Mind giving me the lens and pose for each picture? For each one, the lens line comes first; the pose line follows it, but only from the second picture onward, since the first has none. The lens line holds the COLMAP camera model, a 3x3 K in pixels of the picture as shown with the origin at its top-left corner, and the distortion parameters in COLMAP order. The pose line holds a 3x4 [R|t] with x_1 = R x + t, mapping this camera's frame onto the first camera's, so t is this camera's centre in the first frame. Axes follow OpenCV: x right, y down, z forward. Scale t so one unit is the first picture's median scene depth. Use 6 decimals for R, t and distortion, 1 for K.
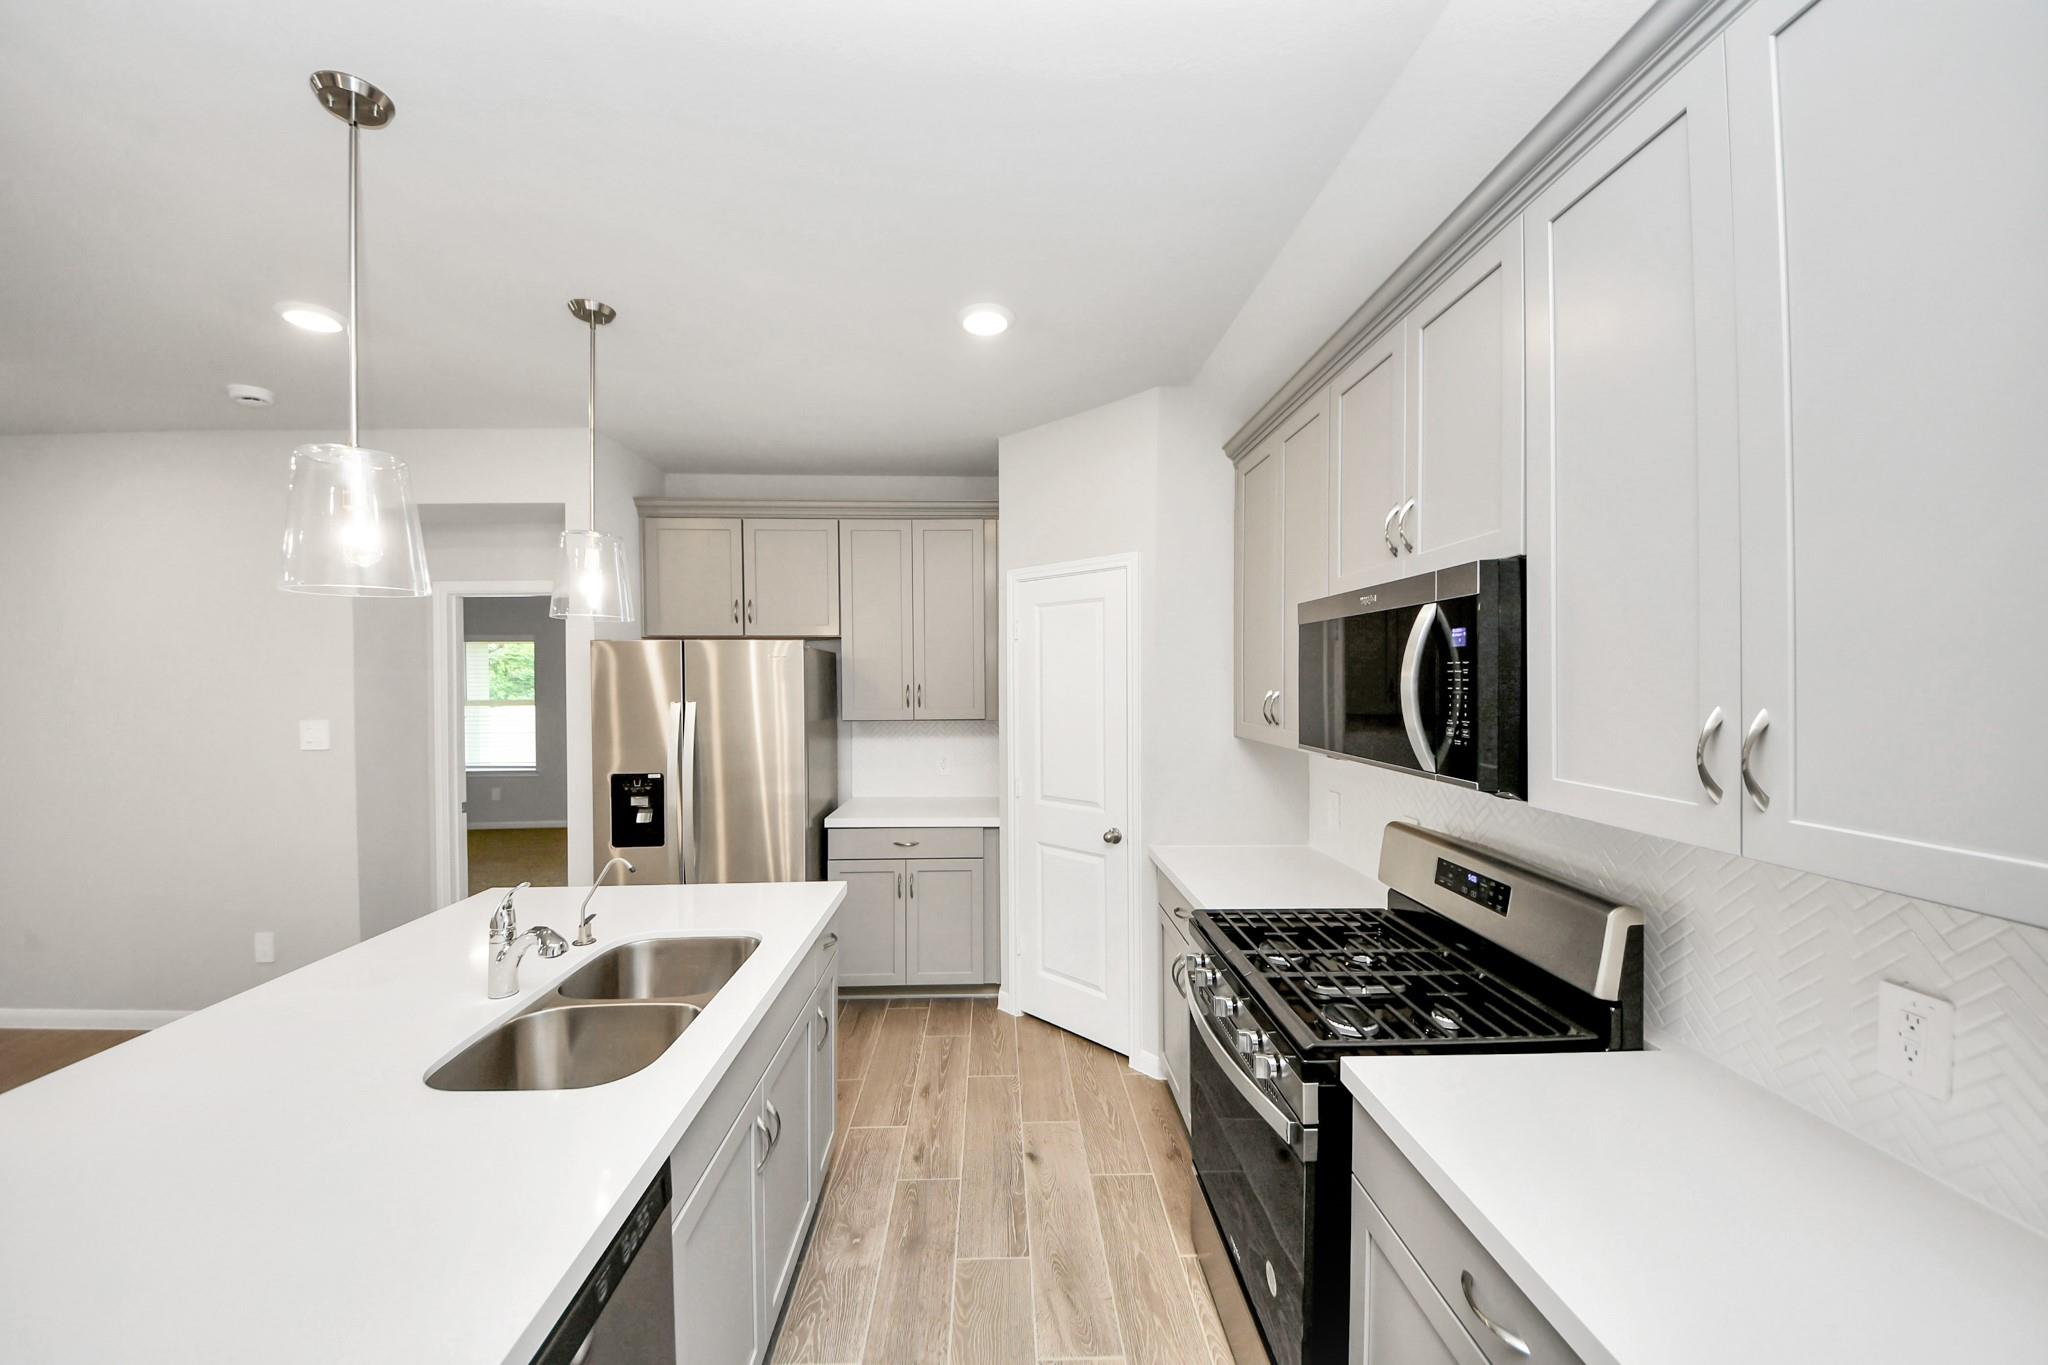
lens RADIAL K [[724.3, 0, 1019.8], [0, 724.3, 685.9], [0, 0, 1]] dist [0.023356, -0.023137]
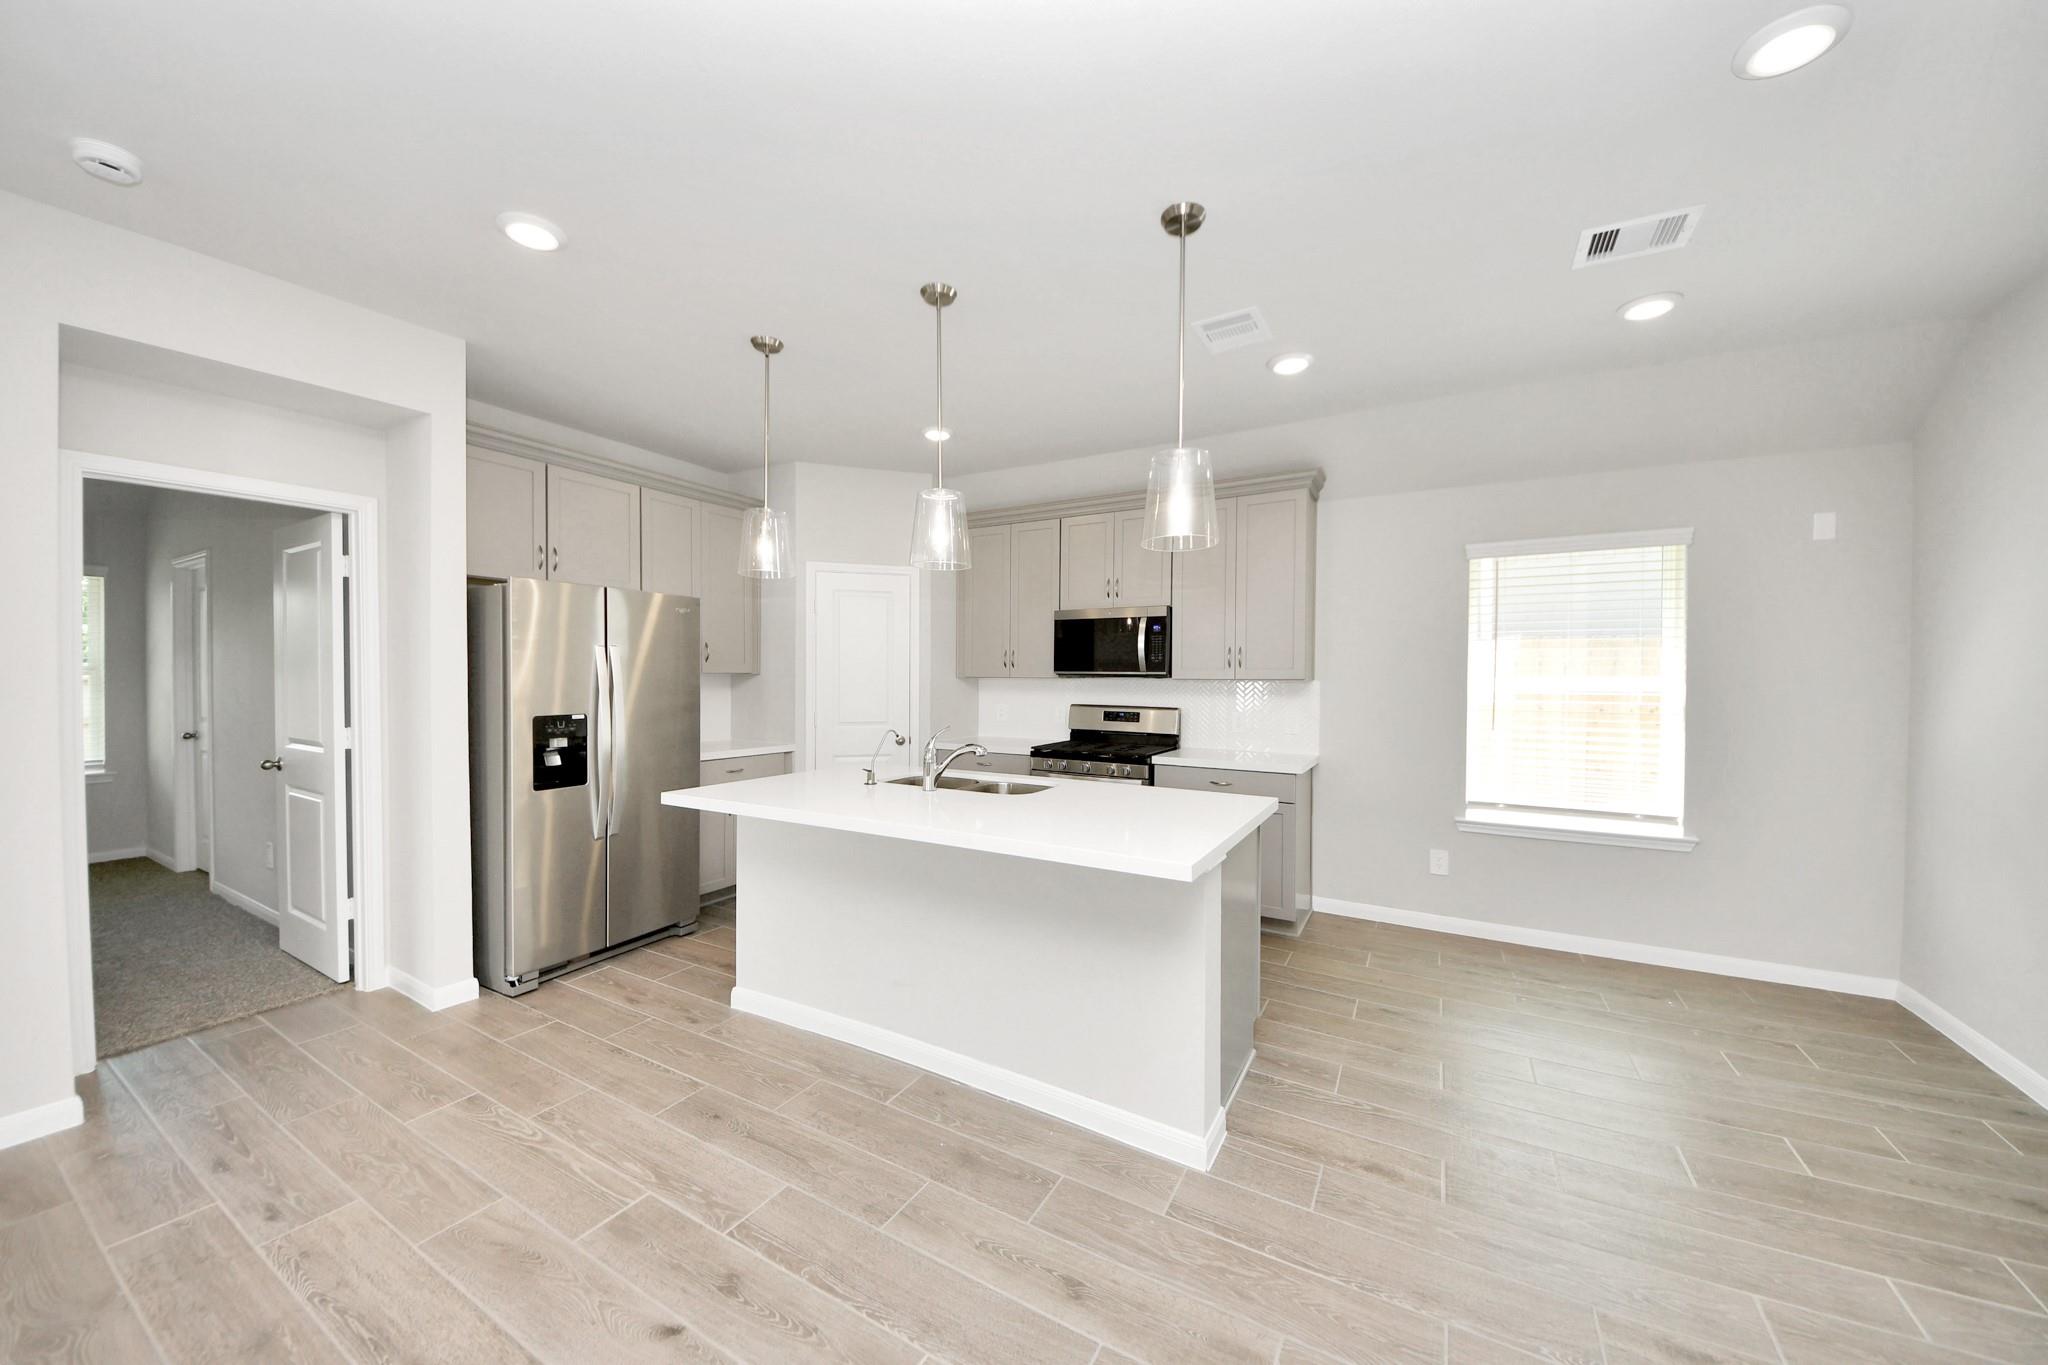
lens RADIAL K [[720.1, 0, 1010.8], [0, 720.1, 682.3], [0, 0, 1]] dist [0.020202, -0.014824]
pose [[0.527721, -0.002638, 0.849414, -1.064587], [0.002880, 0.999995, 0.001317, 0.073447], [-0.849413, 0.001751, 0.527726, -0.058456]]
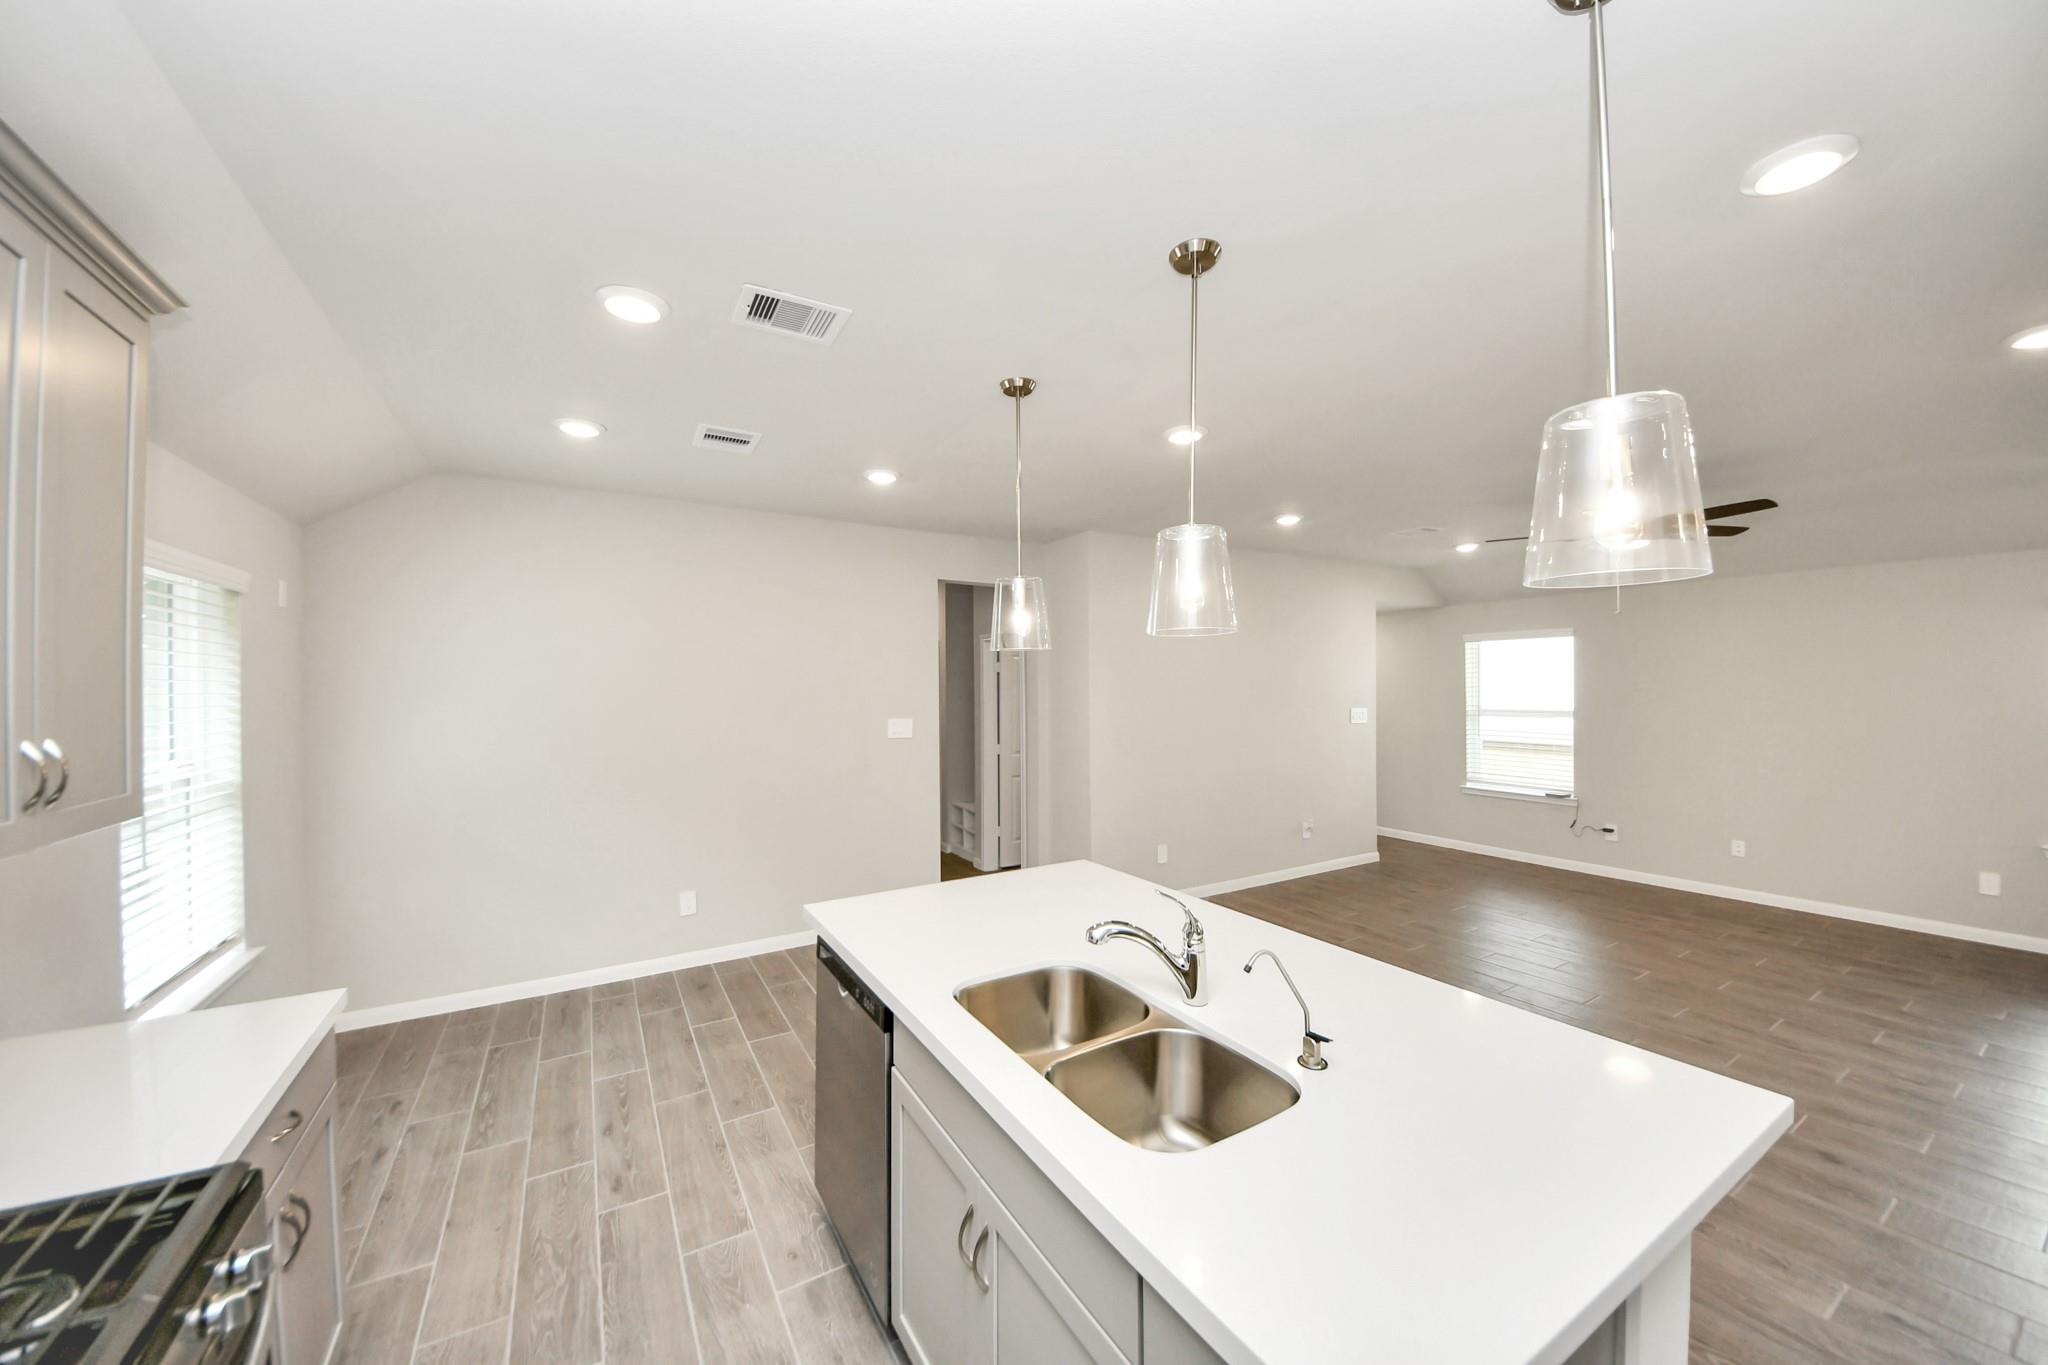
lens RADIAL K [[733.4, 0, 1017.2], [0, 733.4, 684.2], [0, 0, 1]] dist [0.015288, -0.014962]
pose [[-0.876842, 0.007402, -0.480721, 0.008457], [0.002759, 0.999942, 0.010363, -0.023843], [0.480770, 0.007761, -0.876812, 0.901243]]
